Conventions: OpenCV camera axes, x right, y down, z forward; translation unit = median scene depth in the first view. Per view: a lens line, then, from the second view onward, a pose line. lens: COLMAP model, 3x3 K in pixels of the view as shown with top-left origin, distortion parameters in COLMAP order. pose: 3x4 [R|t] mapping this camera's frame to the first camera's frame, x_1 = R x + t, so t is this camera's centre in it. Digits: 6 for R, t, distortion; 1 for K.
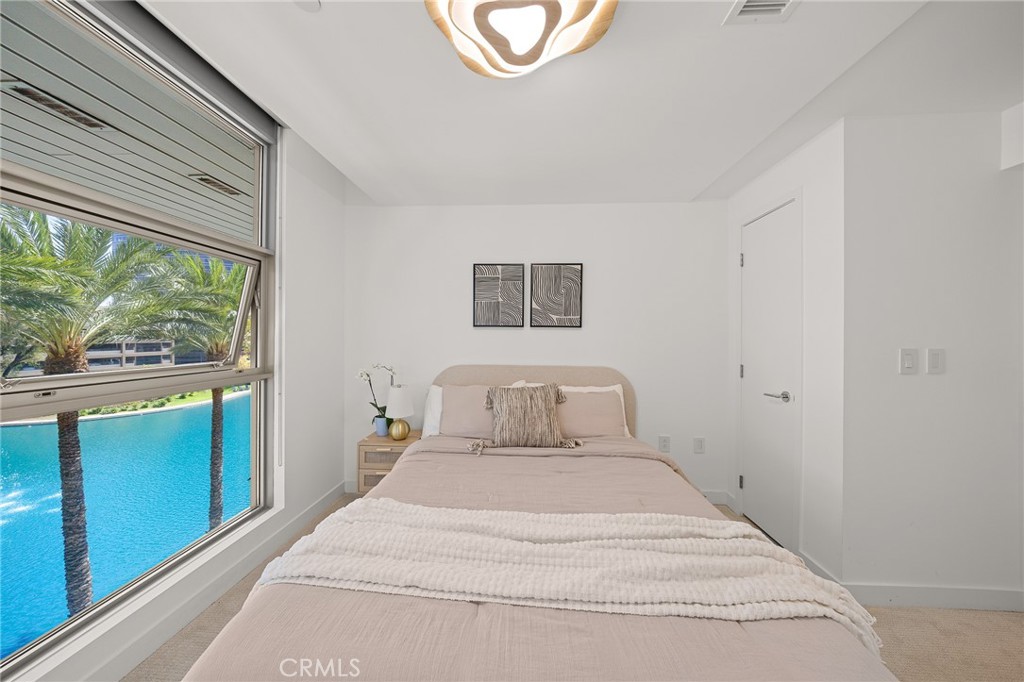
lens RADIAL K [[341.6, 0, 511.0], [0, 341.6, 335.9], [0, 0, 1]] dist [-0.001824, -0.000222]
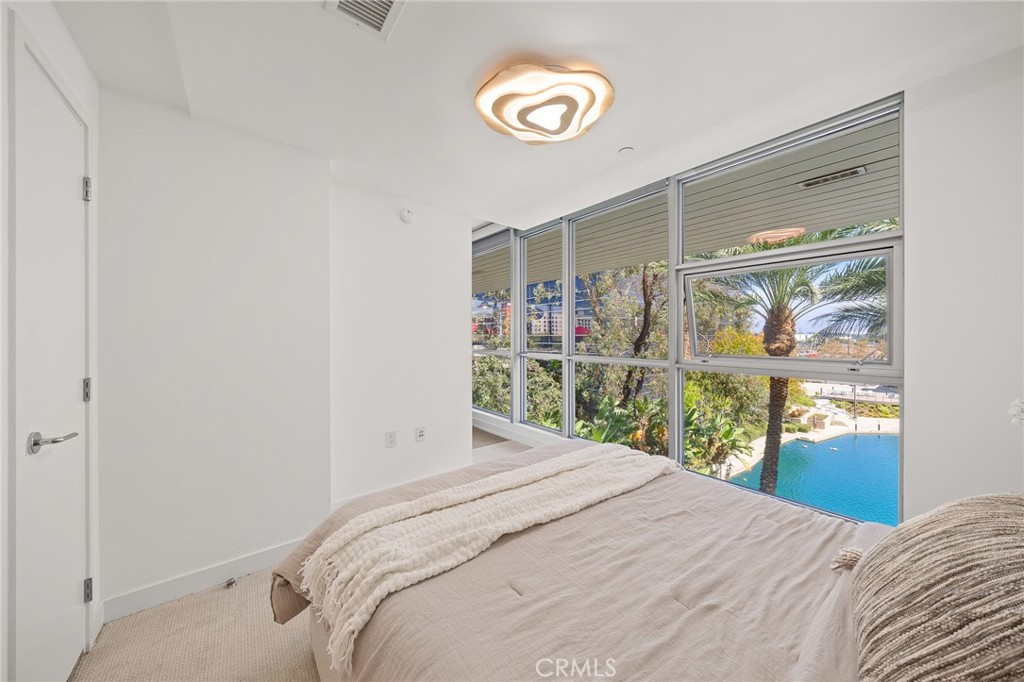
lens RADIAL K [[355.6, 0, 525.2], [0, 355.6, 337.8], [0, 0, 1]] dist [-0.000939, -0.000083]
pose [[-0.726354, -0.003810, -0.687310, 0.506453], [-0.001695, 0.999992, -0.003752, 0.017571], [0.687319, -0.001561, -0.726354, 0.906451]]
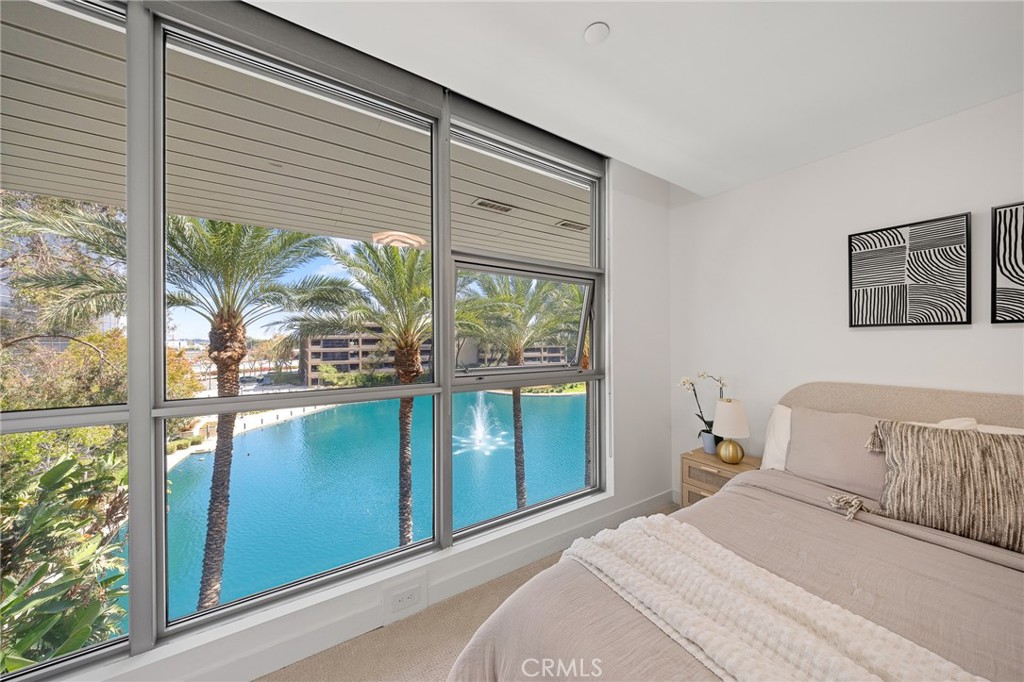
lens RADIAL K [[343.5, 0, 512.4], [0, 343.5, 341.8], [0, 0, 1]] dist [-0.004335, 0.000113]
pose [[0.591977, -0.008350, -0.805912, 0.047366], [0.010727, 0.999939, -0.002481, -0.004013], [0.805884, -0.007176, 0.592030, 0.055044]]
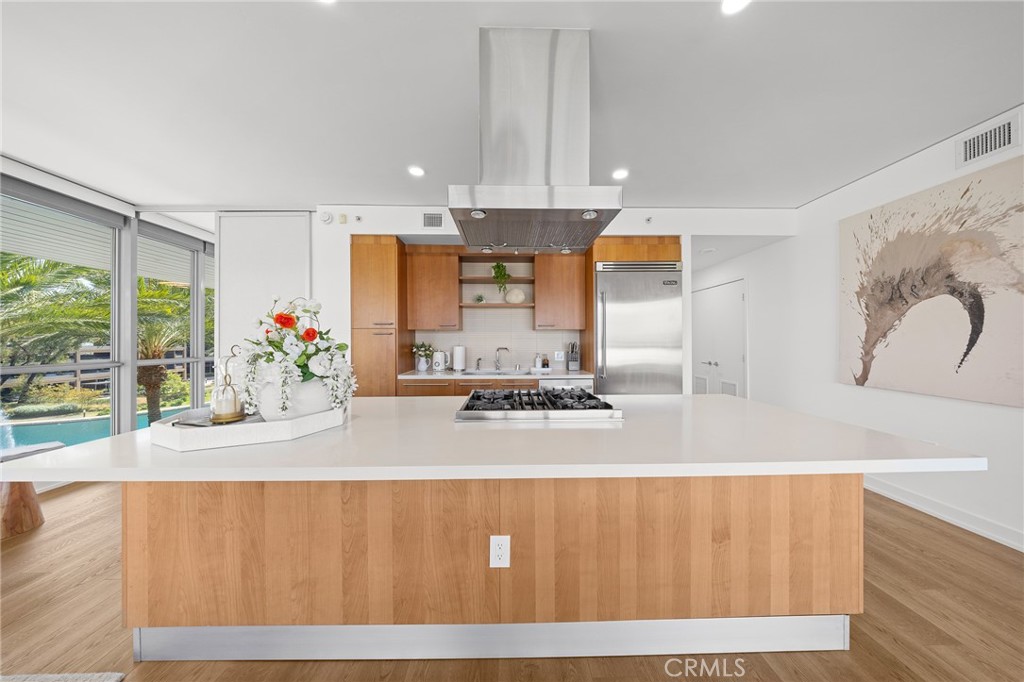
lens RADIAL K [[297.7, 0, 512.0], [0, 297.7, 341.0], [0, 0, 1]] dist [-0.004732, -0.000018]
pose [[0.997743, -0.010656, 0.066292, 0.878988], [0.010575, 0.999943, 0.001568, 0.006663], [-0.066305, -0.000863, 0.997799, -1.789032]]
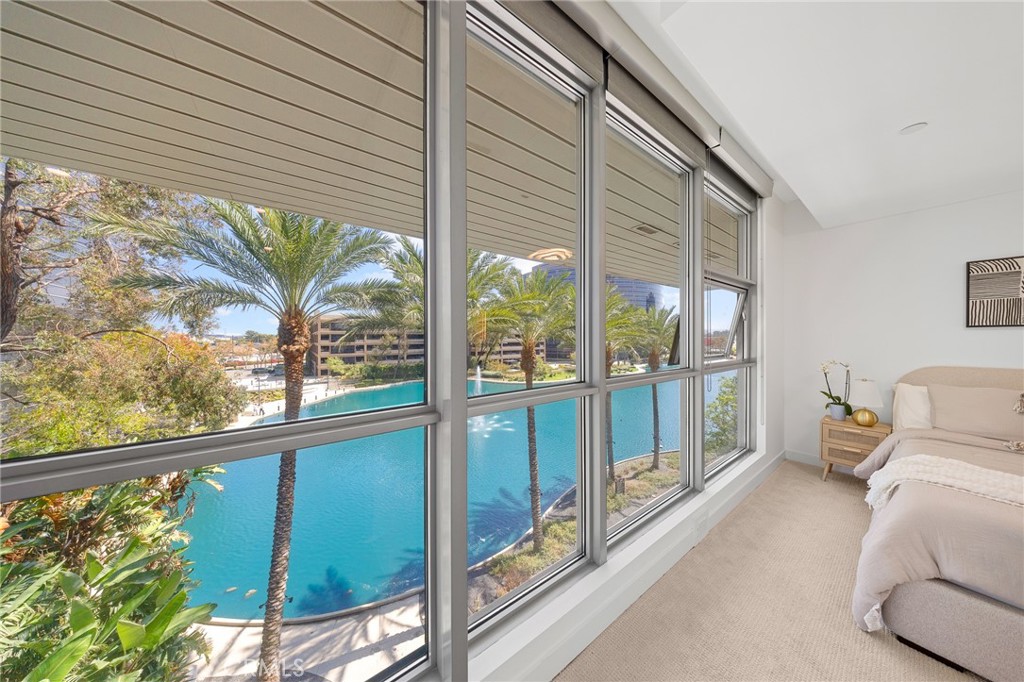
lens RADIAL K [[298.1, 0, 512.1], [0, 298.1, 337.9], [0, 0, 1]] dist [-0.003913, -0.000029]
pose [[0.639086, -0.004917, -0.769119, -0.326968], [0.008437, 0.999964, 0.000617, -0.009091], [0.769089, -0.006883, 0.639105, -0.592141]]
